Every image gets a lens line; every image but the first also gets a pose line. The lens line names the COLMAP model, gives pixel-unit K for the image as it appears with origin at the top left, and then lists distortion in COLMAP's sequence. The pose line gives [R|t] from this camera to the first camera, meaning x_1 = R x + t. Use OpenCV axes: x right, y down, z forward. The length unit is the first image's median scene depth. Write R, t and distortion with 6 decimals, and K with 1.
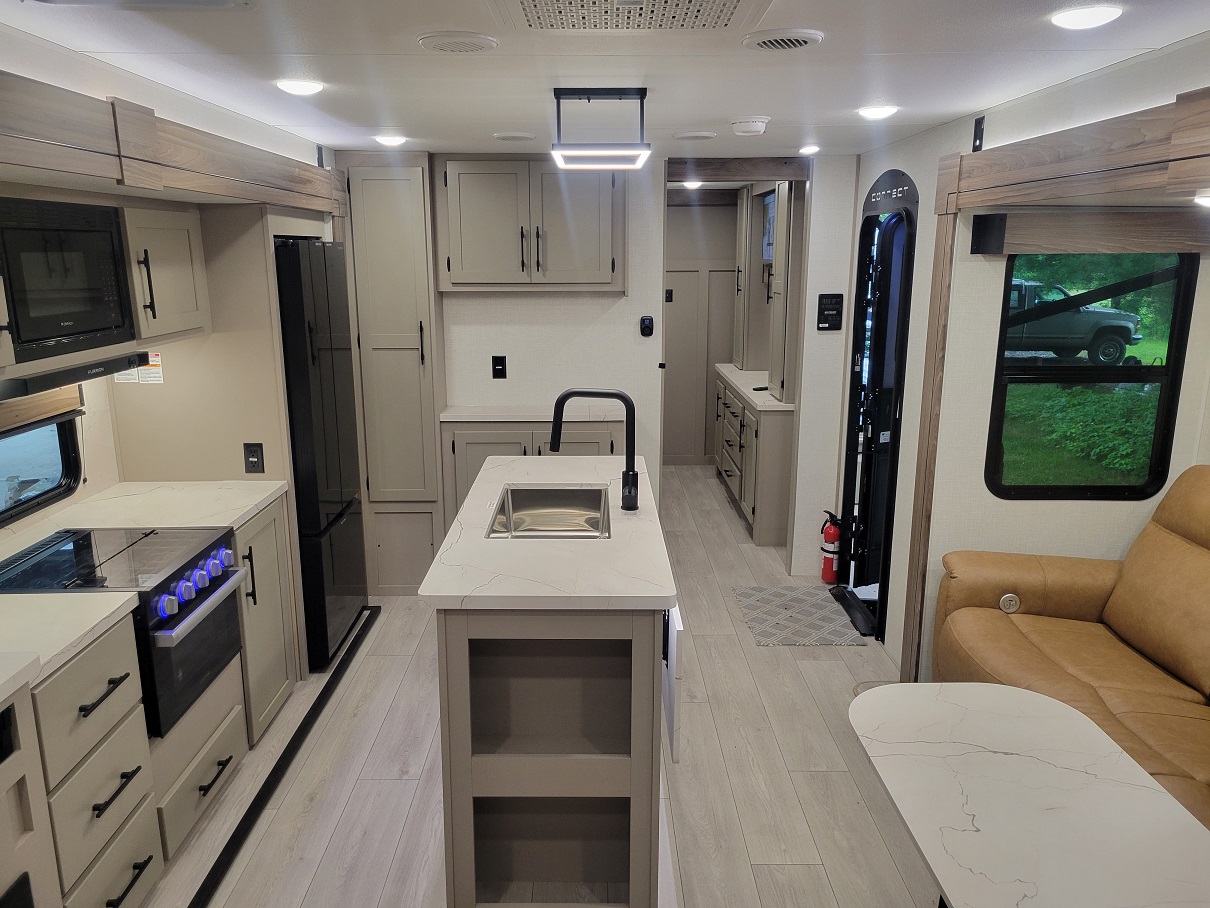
lens RADIAL K [[904.3, 0, 605.0], [0, 904.3, 454.0], [0, 0, 1]] dist [0.056330, -0.053471]
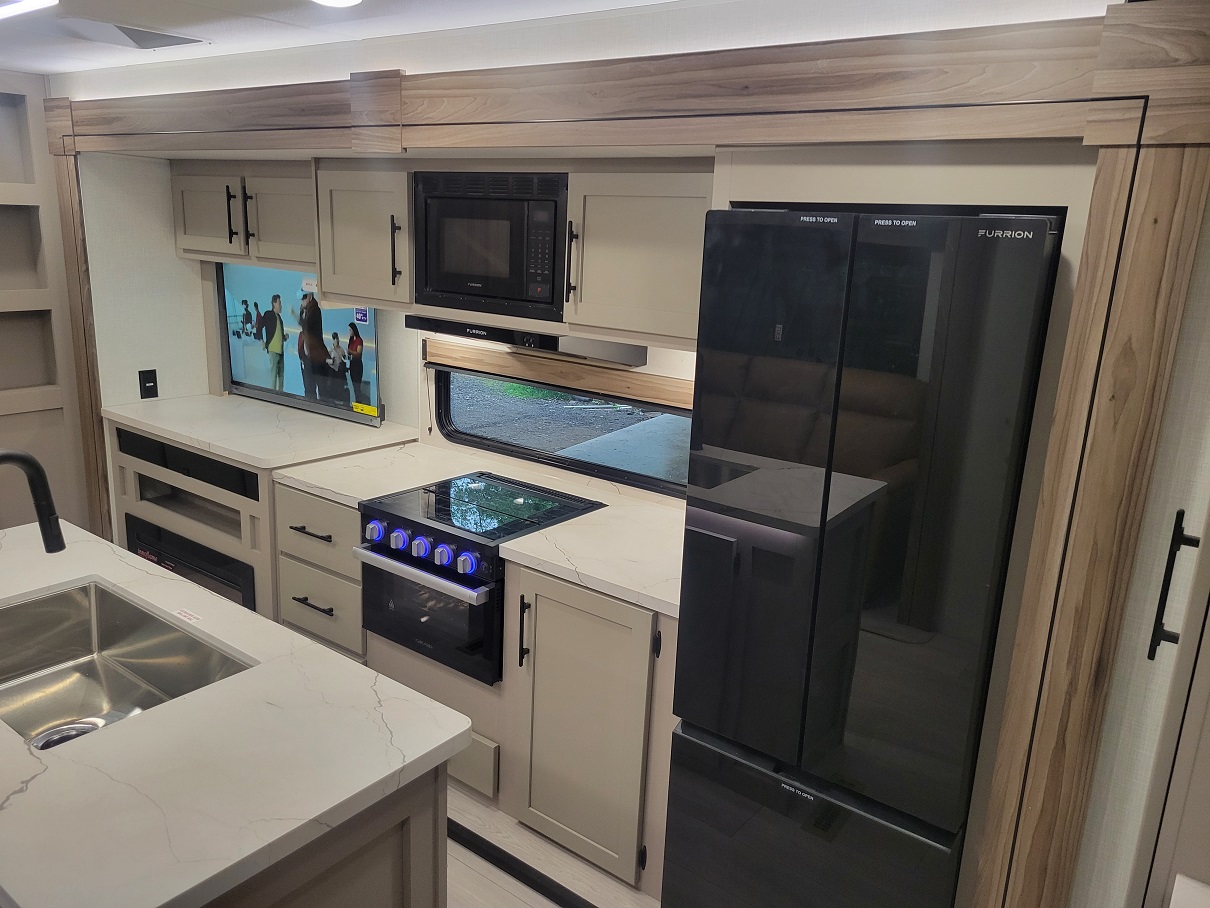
lens RADIAL K [[913.4, 0, 618.4], [0, 913.4, 446.9], [0, 0, 1]] dist [0.060593, -0.046168]
pose [[-0.616091, 0.162928, -0.770640, 0.145452], [-0.214129, 0.906884, 0.362918, -0.311873], [0.758011, 0.388607, -0.523836, 1.384269]]
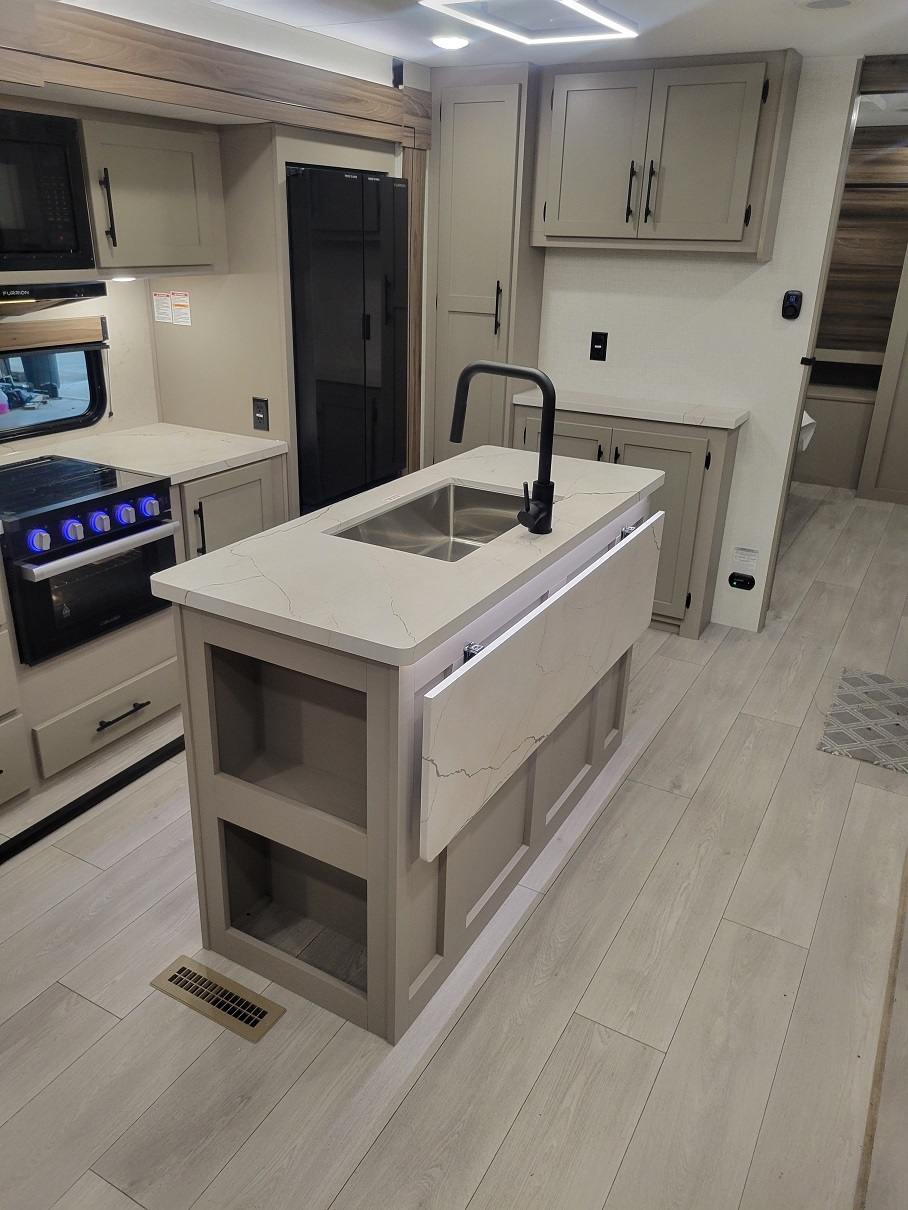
lens RADIAL K [[913.4, 0, 449.6], [0, 913.4, 598.2], [0, 0, 1]] dist [0.060593, -0.046168]
pose [[0.864635, 0.208861, -0.456928, 0.295716], [-0.134301, 0.972480, 0.190382, -0.019428], [0.484117, -0.103245, 0.868891, 0.261228]]
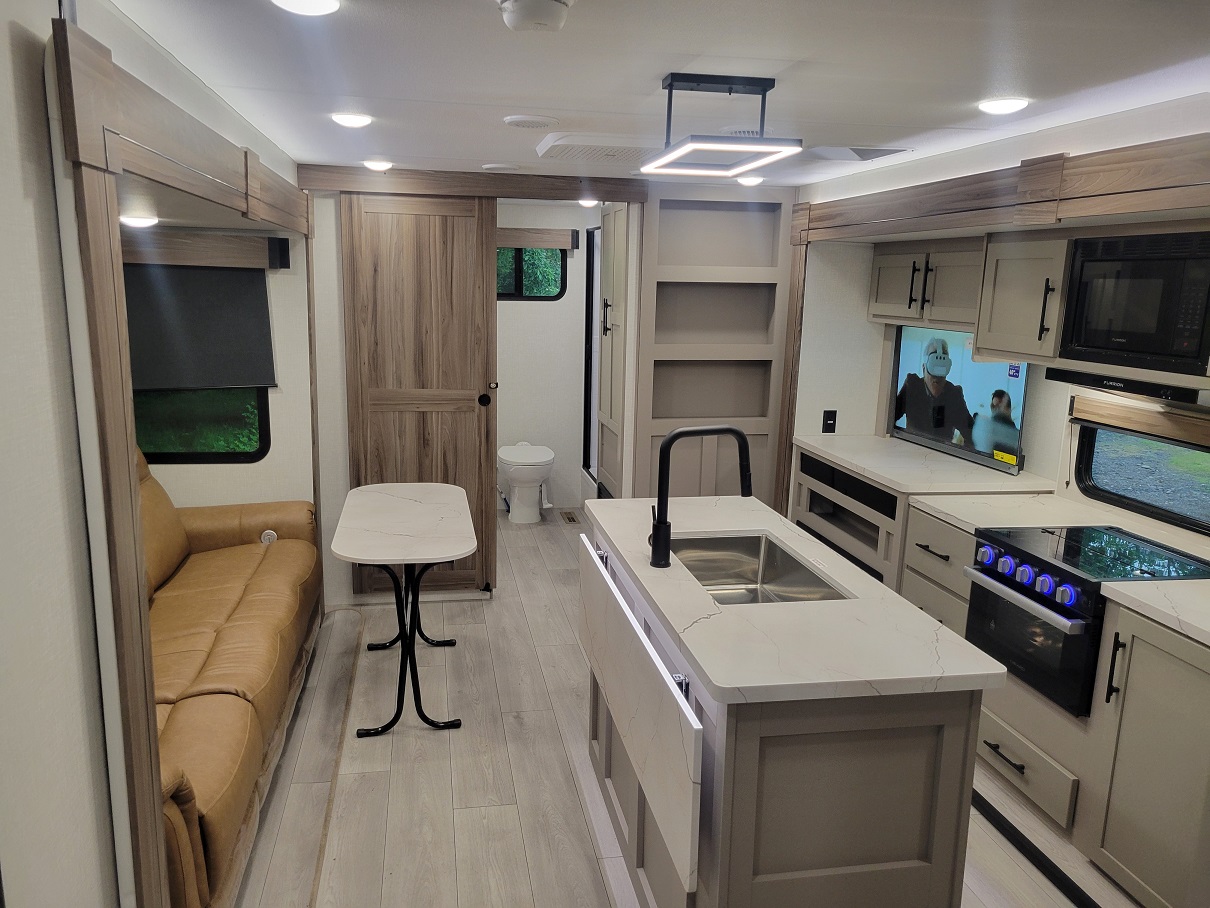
lens RADIAL K [[920.6, 0, 565.1], [0, 920.6, 464.8], [0, 0, 1]] dist [0.029698, -0.009027]
pose [[-0.990426, 0.007411, -0.137845, 0.214259], [-0.050072, 0.911267, 0.408762, -0.345787], [0.128643, 0.411750, -0.902171, 1.585219]]
